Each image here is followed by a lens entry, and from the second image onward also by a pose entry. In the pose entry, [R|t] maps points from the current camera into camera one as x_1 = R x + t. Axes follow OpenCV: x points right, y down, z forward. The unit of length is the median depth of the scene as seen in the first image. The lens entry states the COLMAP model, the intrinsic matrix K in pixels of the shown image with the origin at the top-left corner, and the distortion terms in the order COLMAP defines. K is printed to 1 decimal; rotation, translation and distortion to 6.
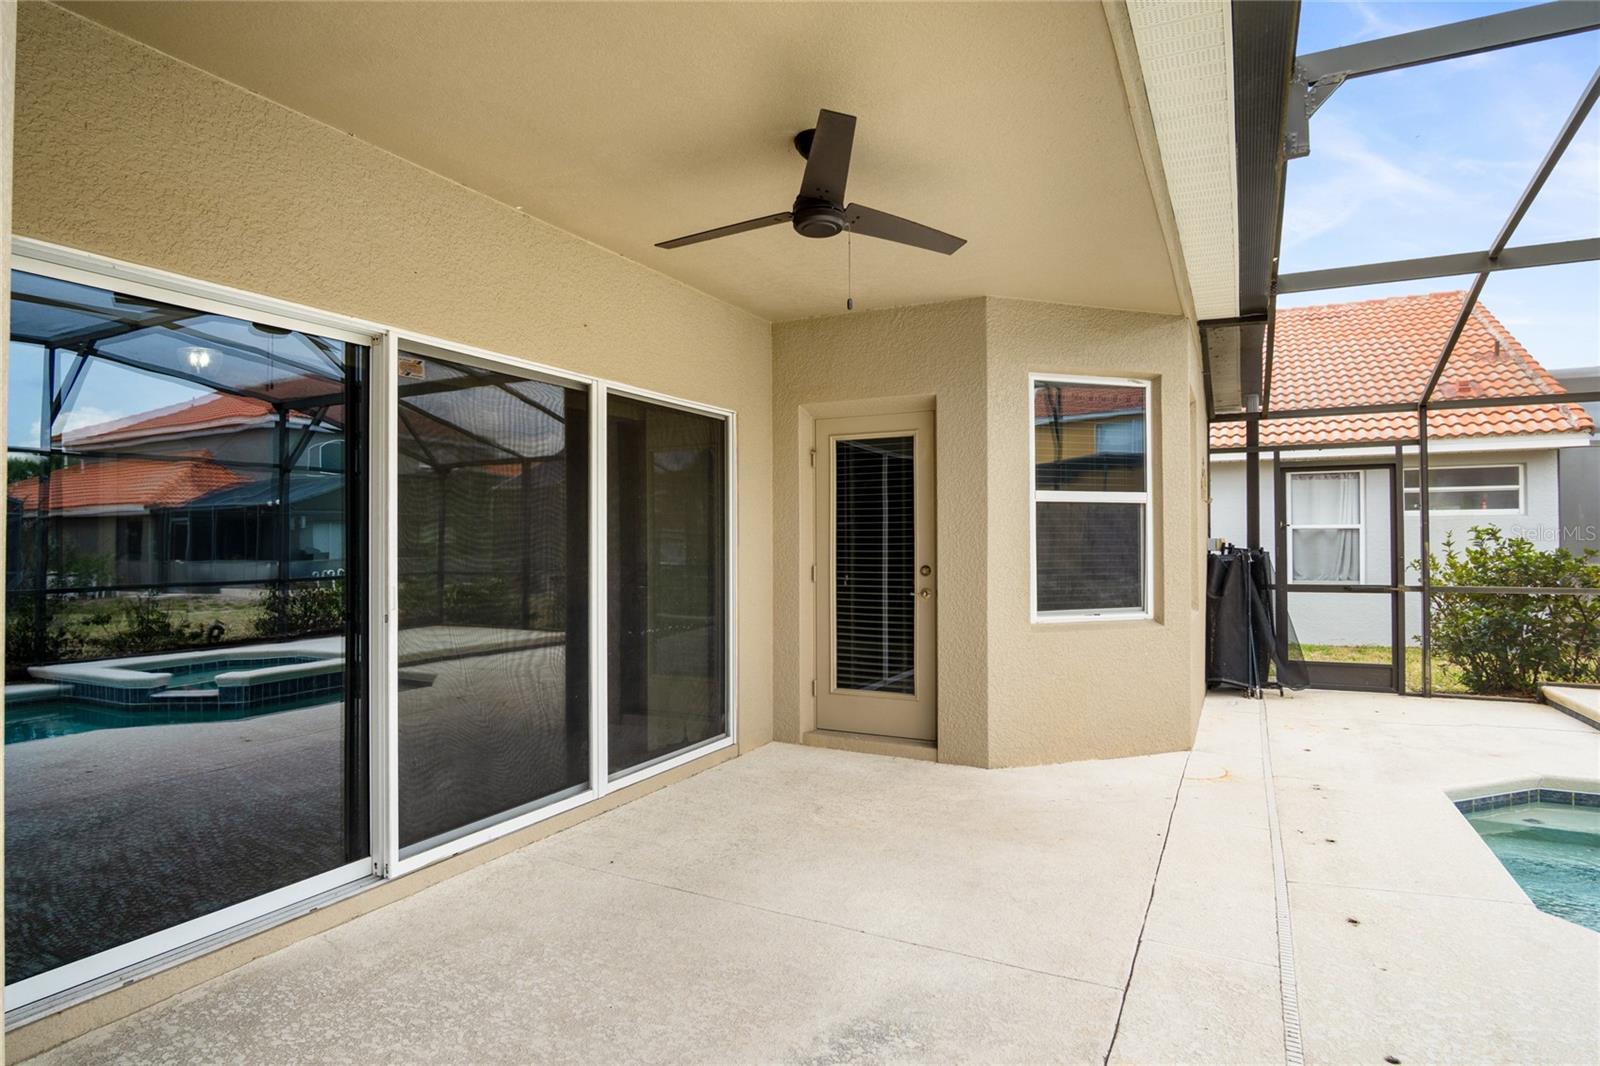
lens RADIAL K [[879.8, 0, 804.5], [0, 879.8, 525.3], [0, 0, 1]] dist [-0.029090, 0.002840]
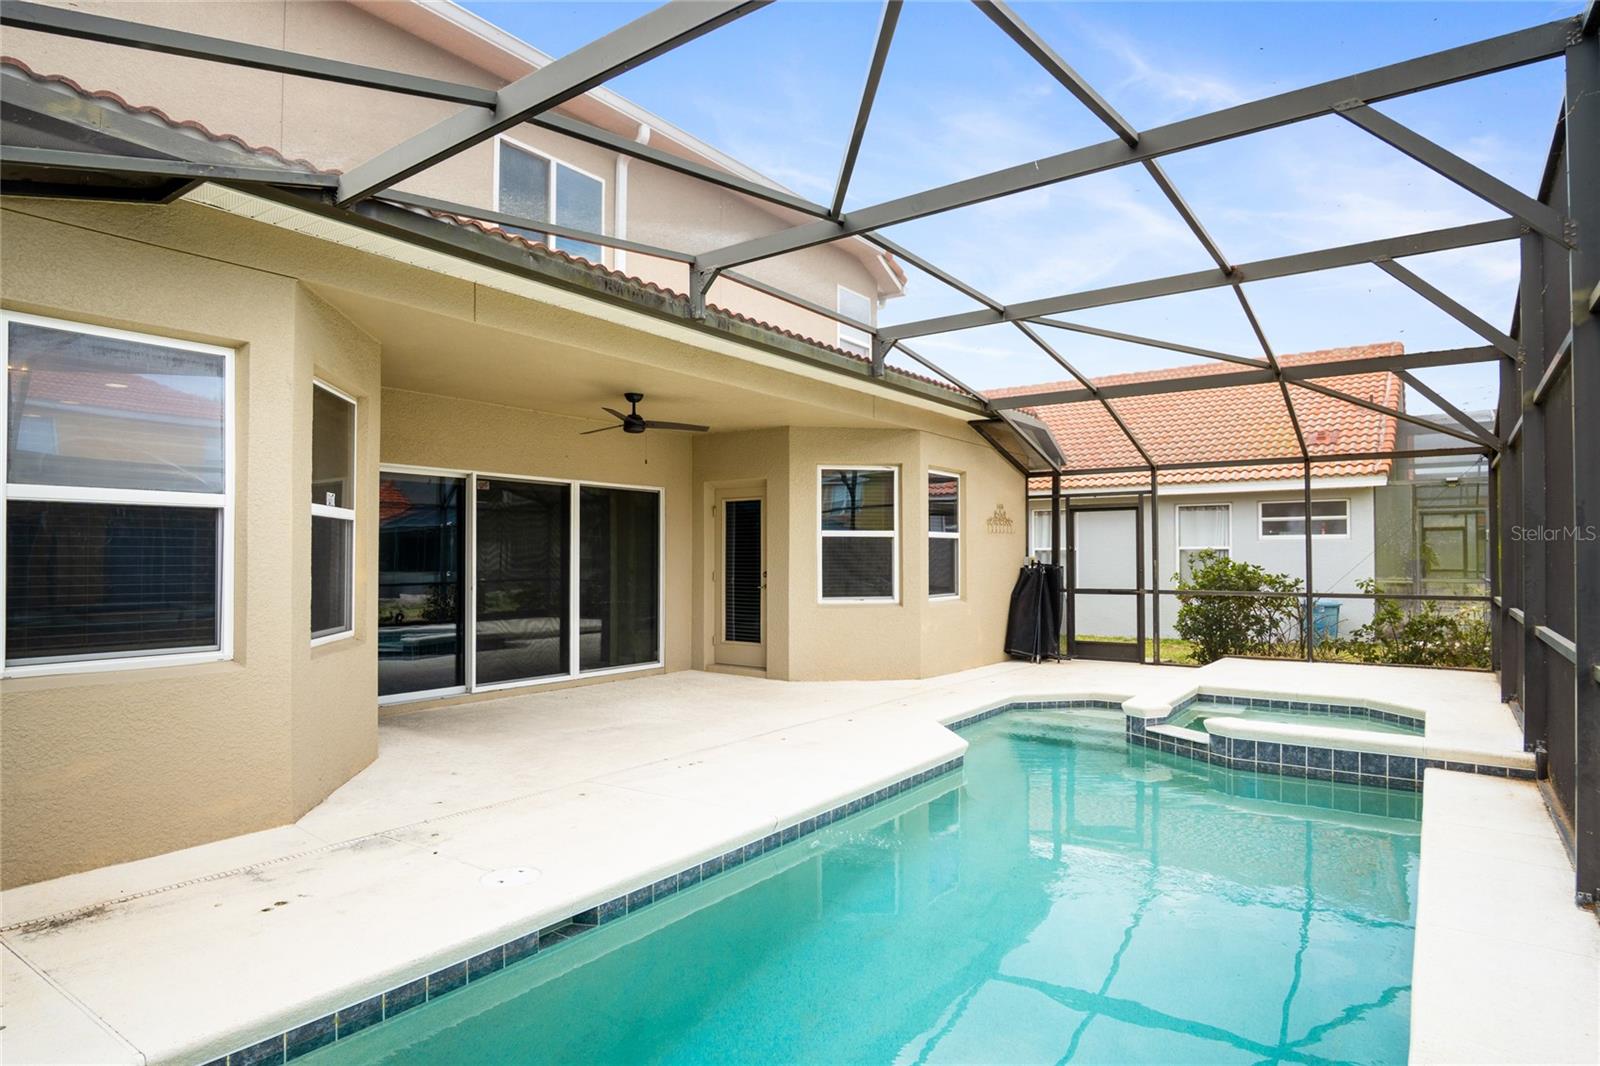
lens RADIAL K [[879.8, 0, 817.4], [0, 879.8, 541.0], [0, 0, 1]] dist [-0.029090, 0.002840]
pose [[0.990141, -0.000549, -0.140070, 0.472877], [0.000117, 0.999995, -0.003093, -0.011391], [0.140071, 0.003046, 0.990137, -0.743899]]
